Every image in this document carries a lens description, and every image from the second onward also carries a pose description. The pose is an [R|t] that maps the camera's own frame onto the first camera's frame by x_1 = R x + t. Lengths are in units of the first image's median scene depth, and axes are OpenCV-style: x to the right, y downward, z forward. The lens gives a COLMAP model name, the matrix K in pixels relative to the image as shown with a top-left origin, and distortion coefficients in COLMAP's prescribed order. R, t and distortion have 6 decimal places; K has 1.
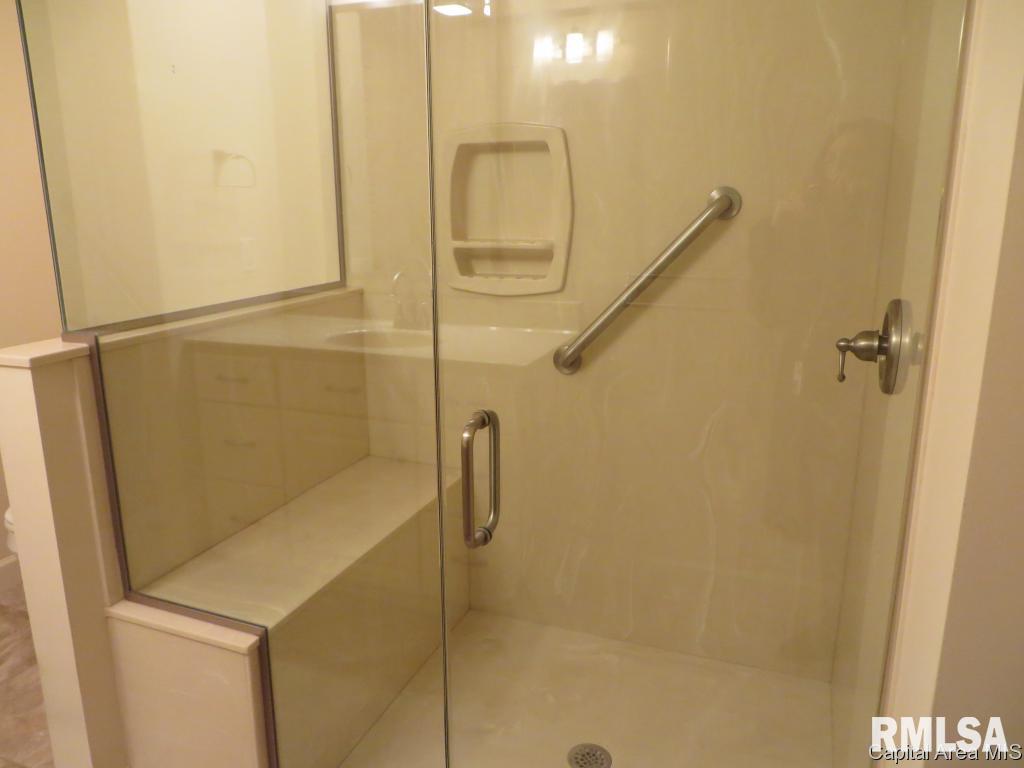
lens RADIAL K [[768.3, 0, 511.4], [0, 768.3, 385.8], [0, 0, 1]] dist [-0.006176, 0.002569]
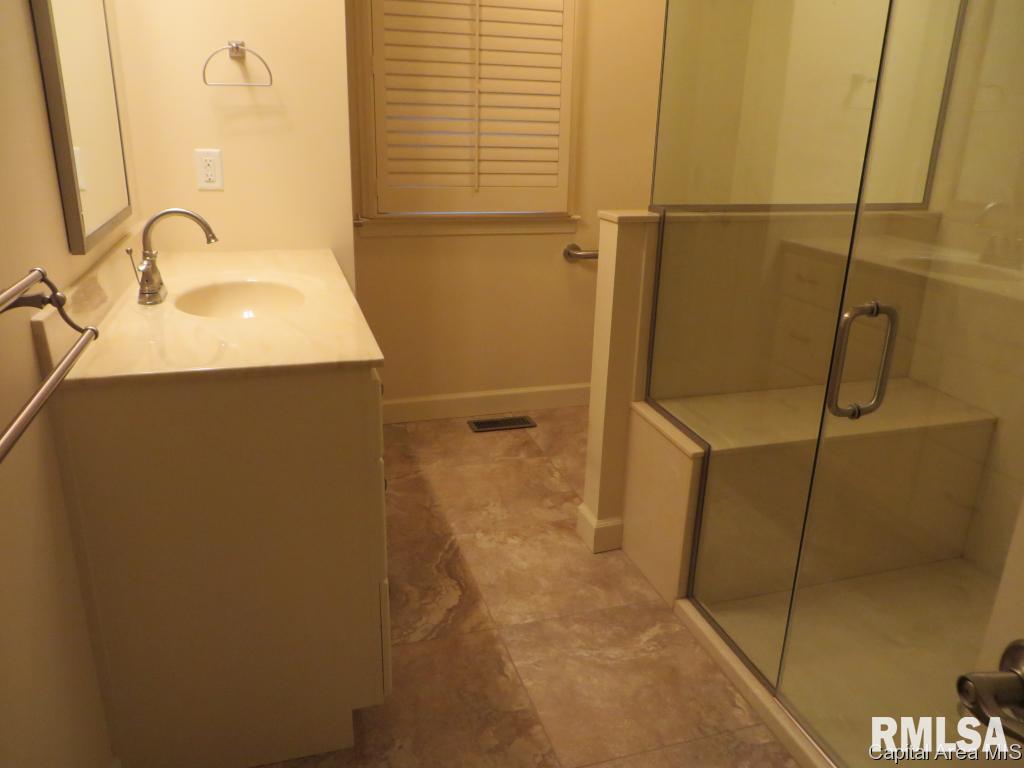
lens RADIAL K [[768.3, 0, 511.3], [0, 768.3, 381.8], [0, 0, 1]] dist [-0.006176, 0.002569]
pose [[0.633584, 0.283312, -0.719934, 0.351286], [-0.219924, 0.958105, 0.183492, 0.037871], [0.741758, 0.042073, 0.669347, -0.132828]]
